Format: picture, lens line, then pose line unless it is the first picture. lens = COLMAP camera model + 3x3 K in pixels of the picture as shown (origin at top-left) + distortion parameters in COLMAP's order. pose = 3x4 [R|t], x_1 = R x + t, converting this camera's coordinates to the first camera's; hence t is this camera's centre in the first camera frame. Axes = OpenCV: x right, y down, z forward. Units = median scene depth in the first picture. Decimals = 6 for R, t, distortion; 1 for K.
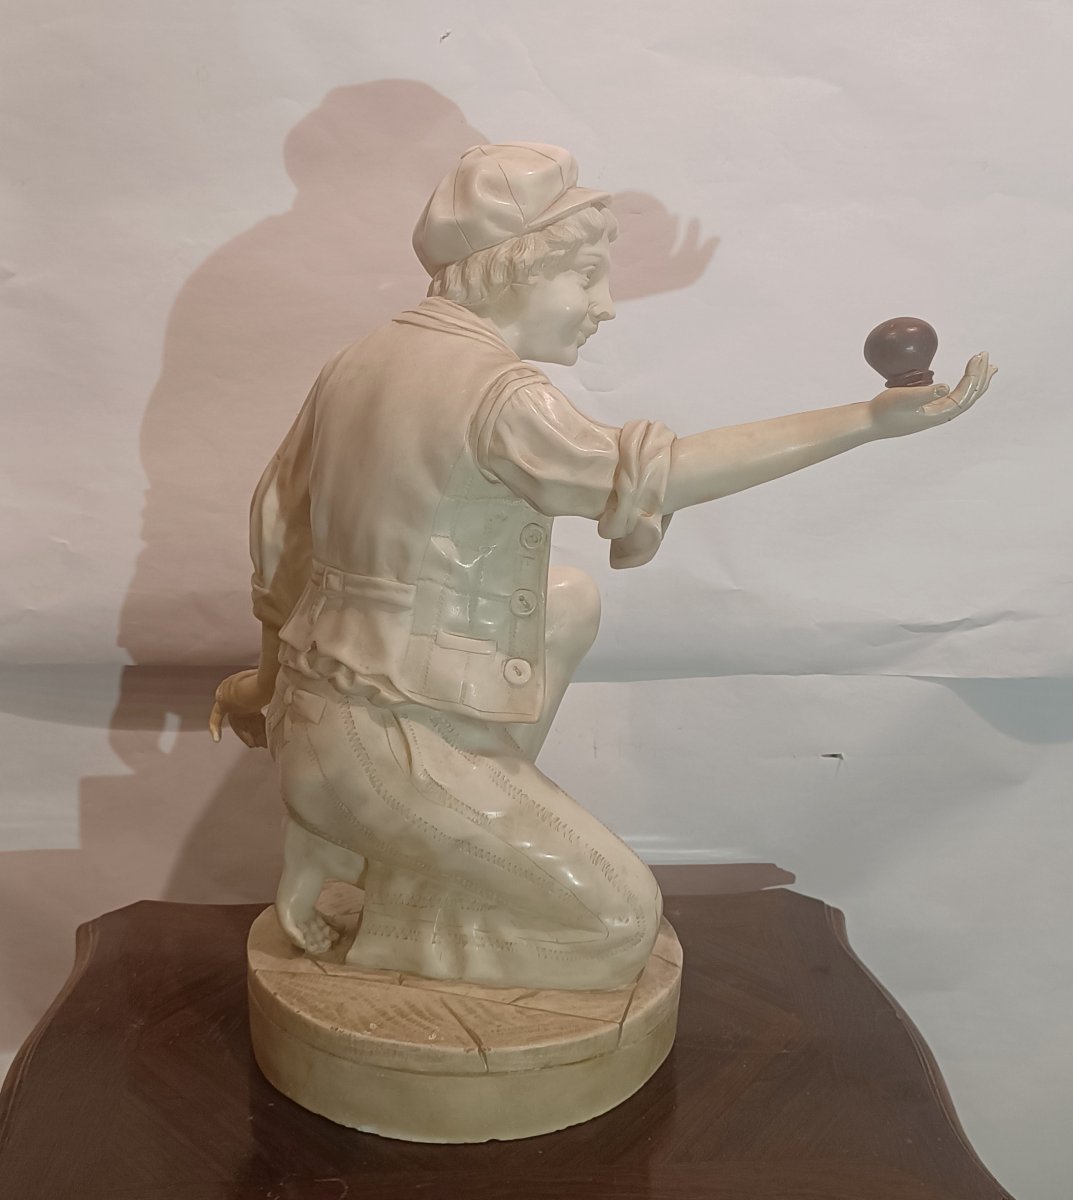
lens RADIAL K [[1467.2, 0, 536.5], [0, 1467.2, 600.0], [0, 0, 1]] dist [0.100866, 0.009099]
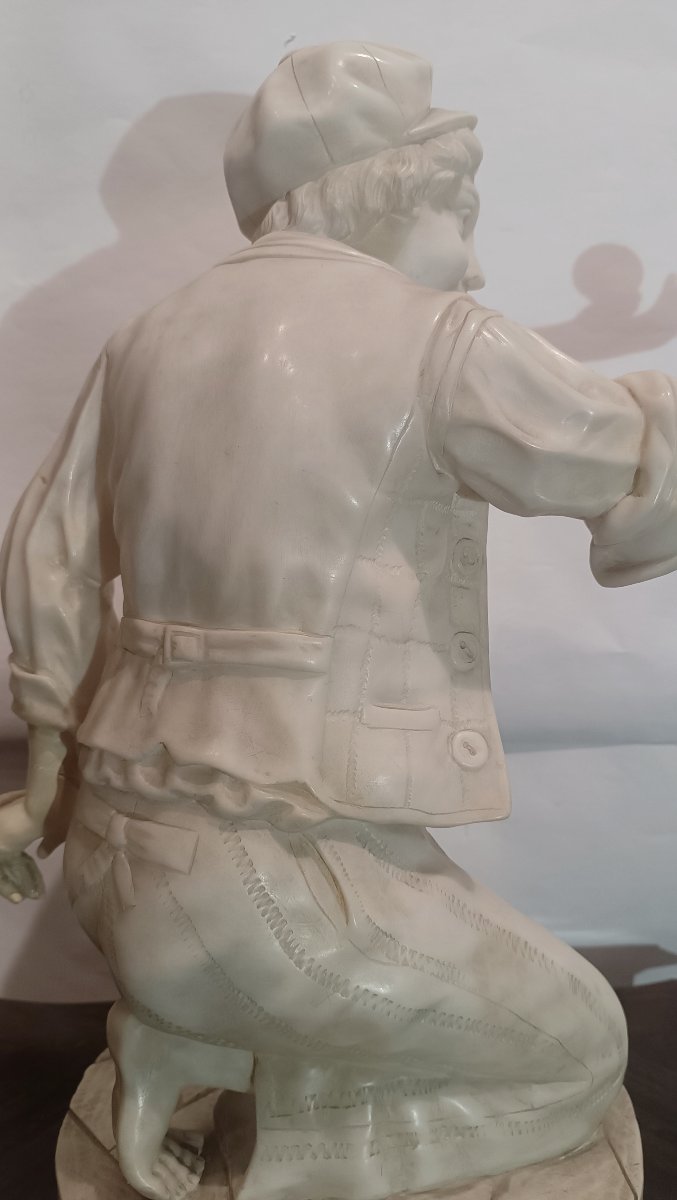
lens RADIAL K [[889.8, 0, 353.1], [0, 889.8, 640.5], [0, 0, 1]] dist [-0.008317, 0.029278]
pose [[0.936035, -0.091124, 0.339905, -0.203032], [0.104186, 0.994350, -0.020337, 0.000447], [-0.336131, 0.054449, 0.940240, 0.614855]]
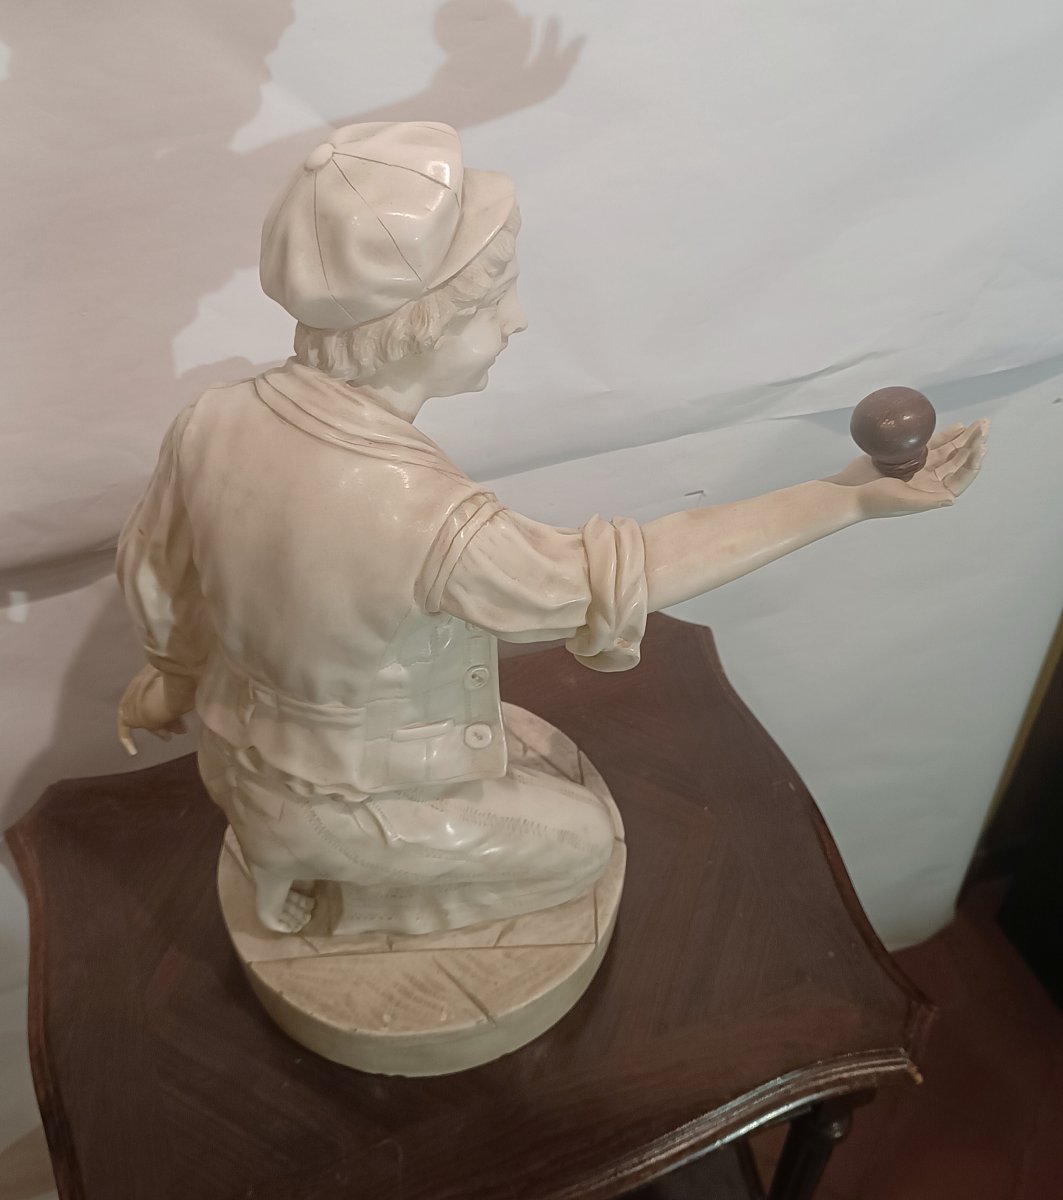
lens RADIAL K [[1328.1, 0, 531.5], [0, 1328.1, 600.0], [0, 0, 1]] dist [0.064557, -0.016007]
pose [[0.964499, -0.210002, 0.160129, -0.098894], [0.078998, 0.808011, 0.583847, -0.524800], [-0.251995, -0.550470, 0.795915, 0.348446]]
